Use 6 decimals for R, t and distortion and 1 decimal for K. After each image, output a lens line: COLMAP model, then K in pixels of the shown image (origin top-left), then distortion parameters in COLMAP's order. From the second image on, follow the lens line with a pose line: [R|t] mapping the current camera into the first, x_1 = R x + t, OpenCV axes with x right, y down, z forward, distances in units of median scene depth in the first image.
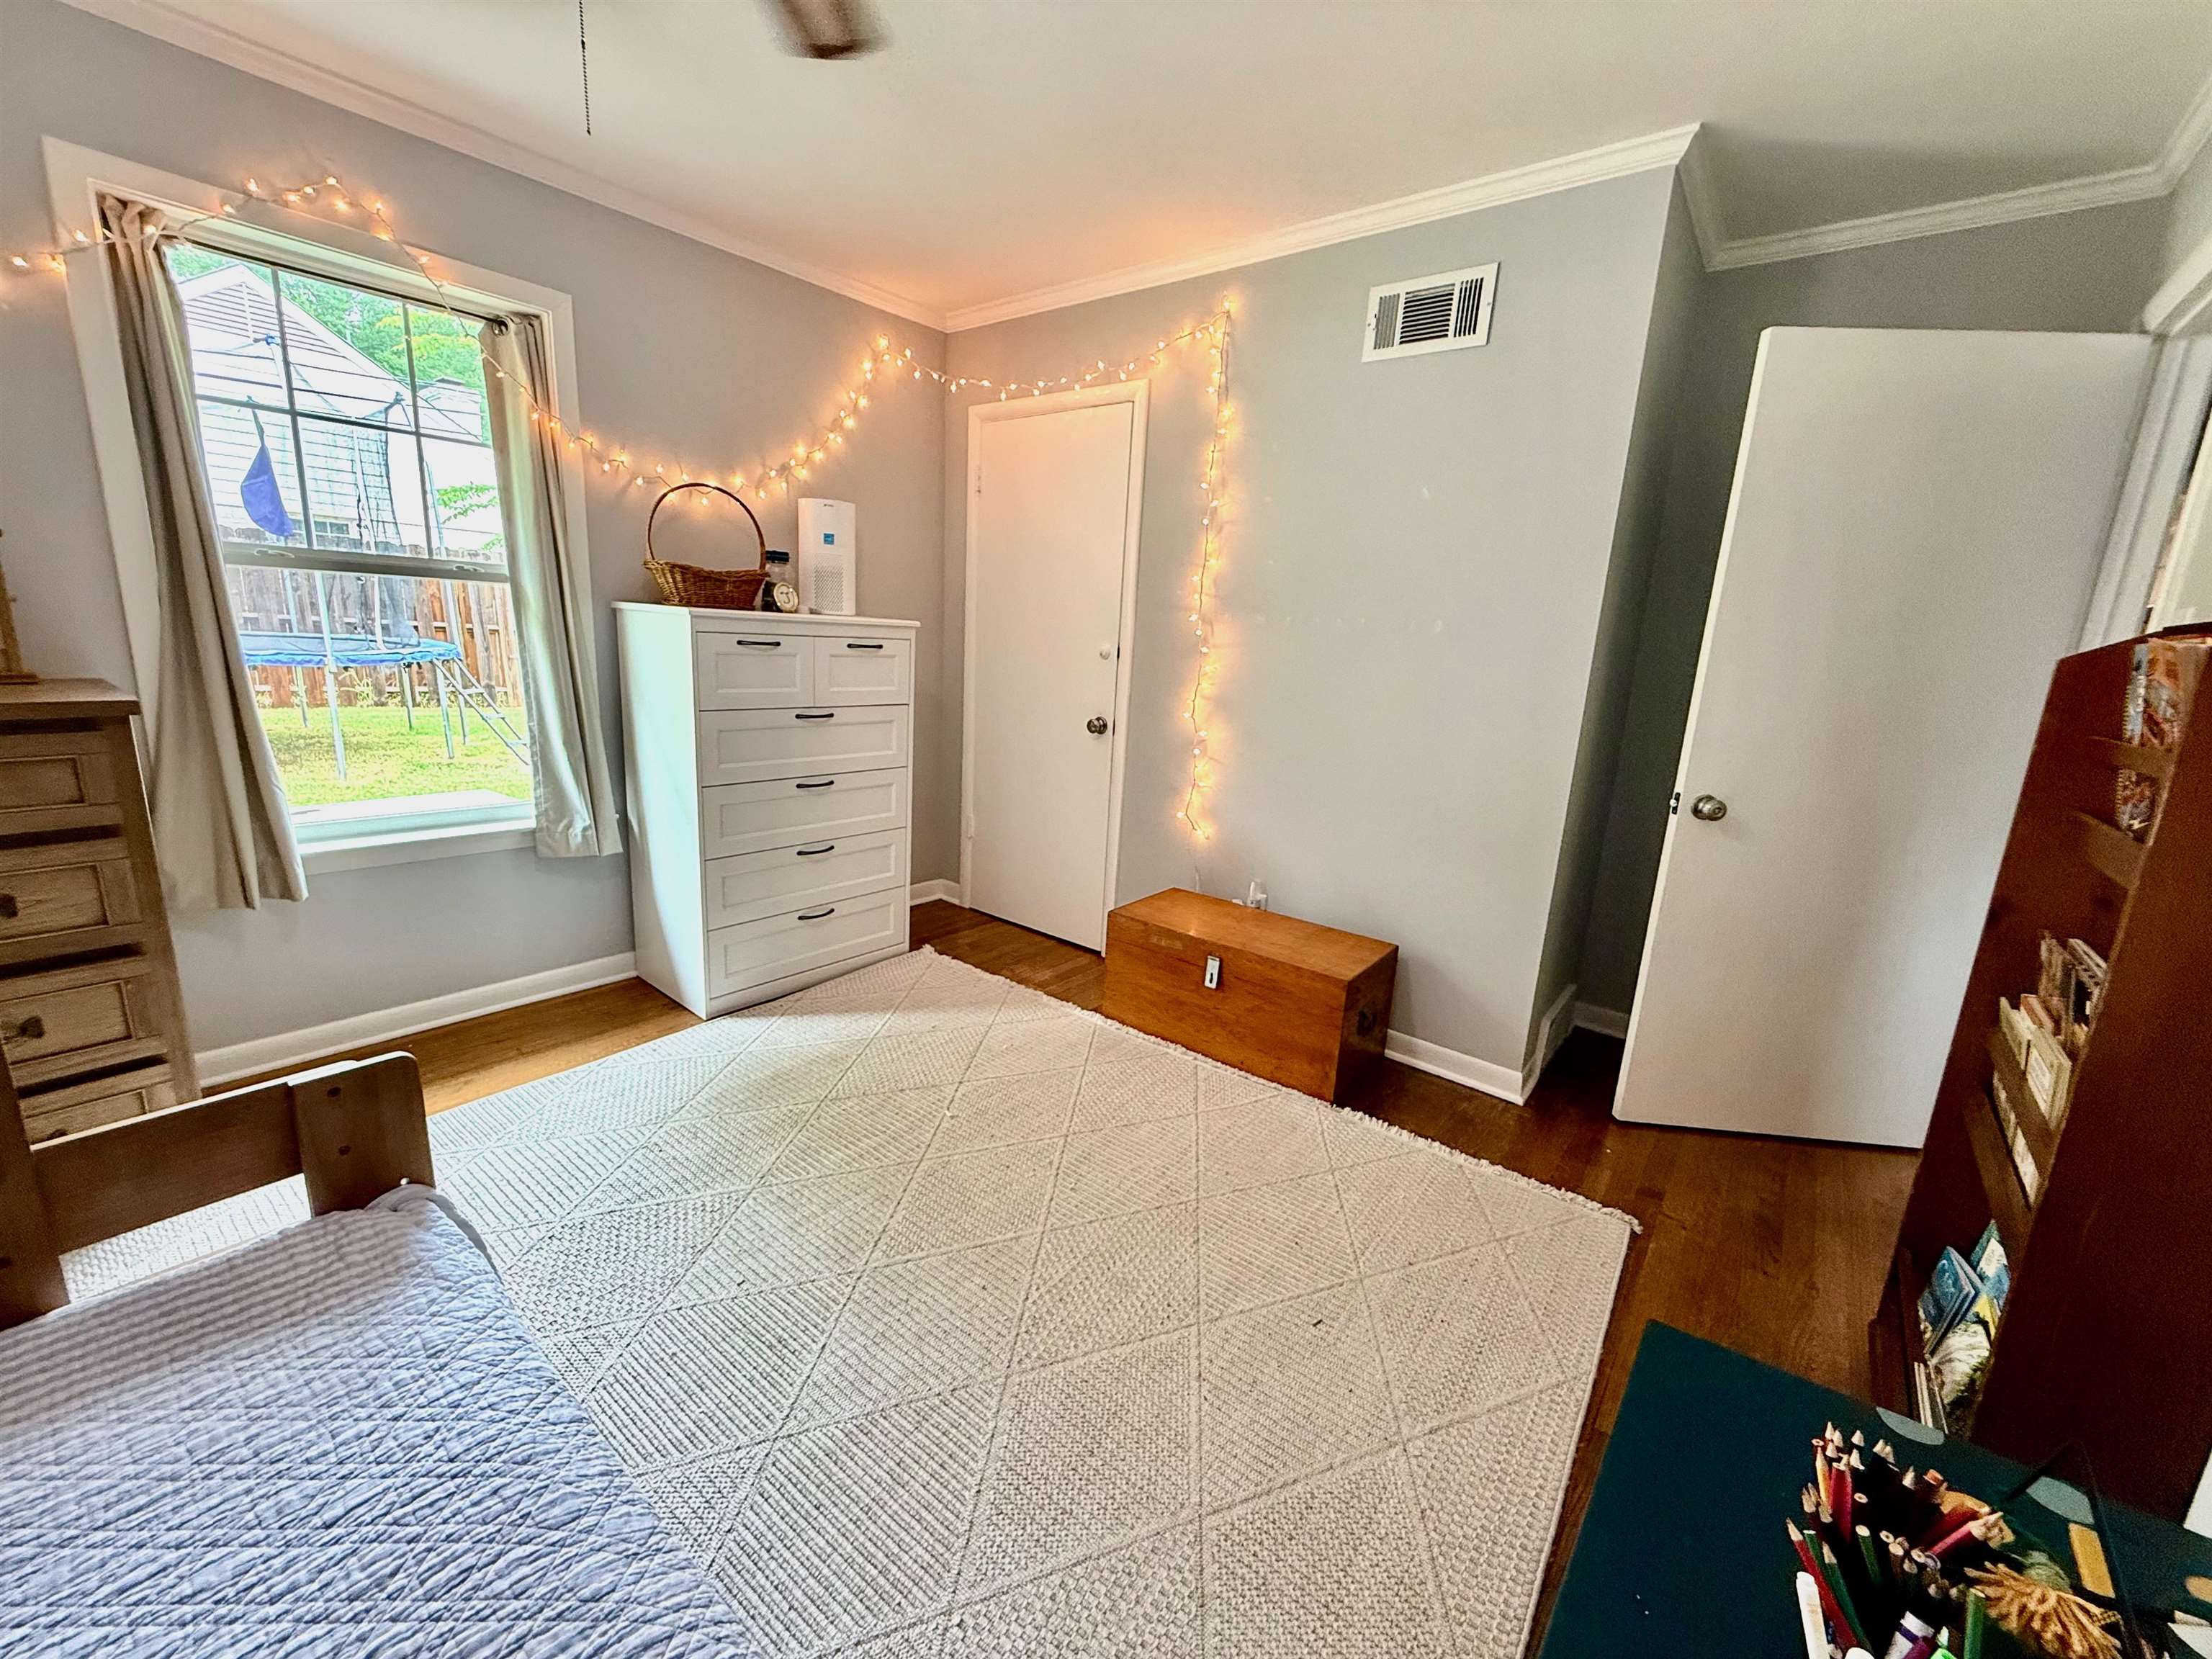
lens RADIAL K [[898.2, 0, 1106.0], [0, 898.2, 829.5], [0, 0, 1]] dist [0.000796, 0.000167]
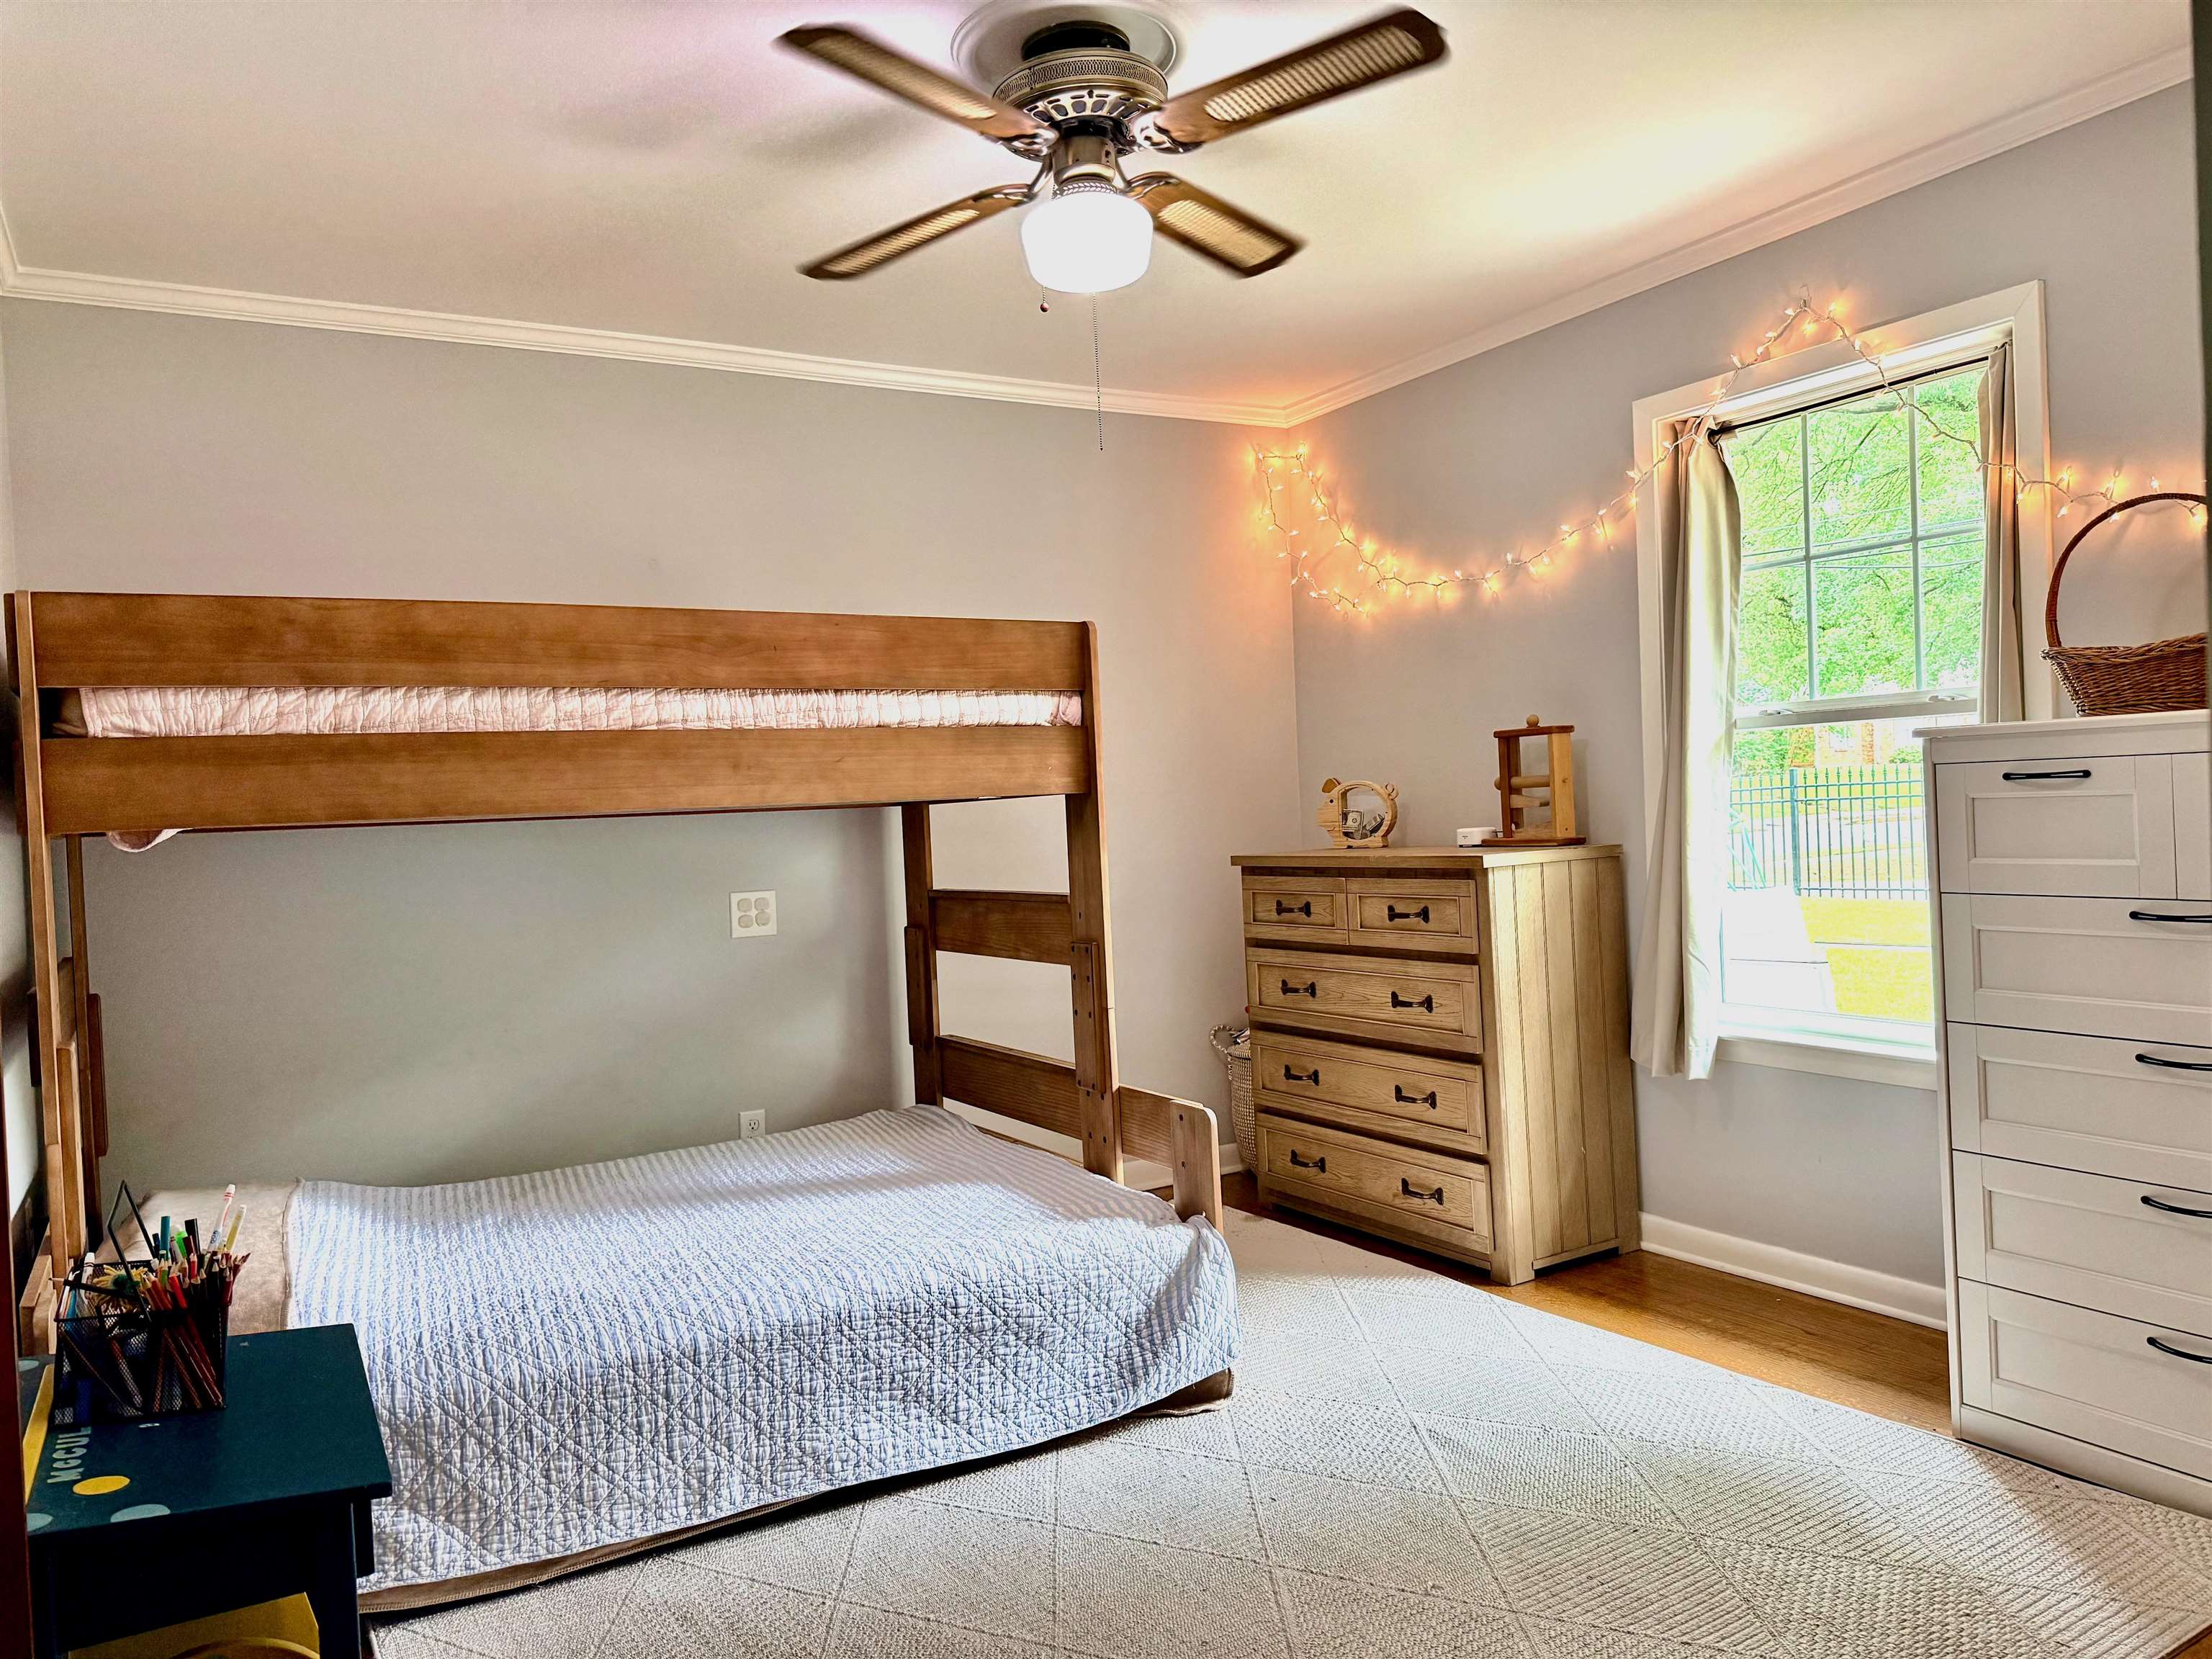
lens RADIAL K [[1529.8, 0, 1106.0], [0, 1529.8, 829.5], [0, 0, 1]] dist [0.030805, -0.005212]
pose [[-0.351647, -0.025438, -0.935787, 0.734330], [-0.179886, 0.982838, 0.040880, -0.118214], [0.918687, 0.182710, -0.350188, 0.864278]]
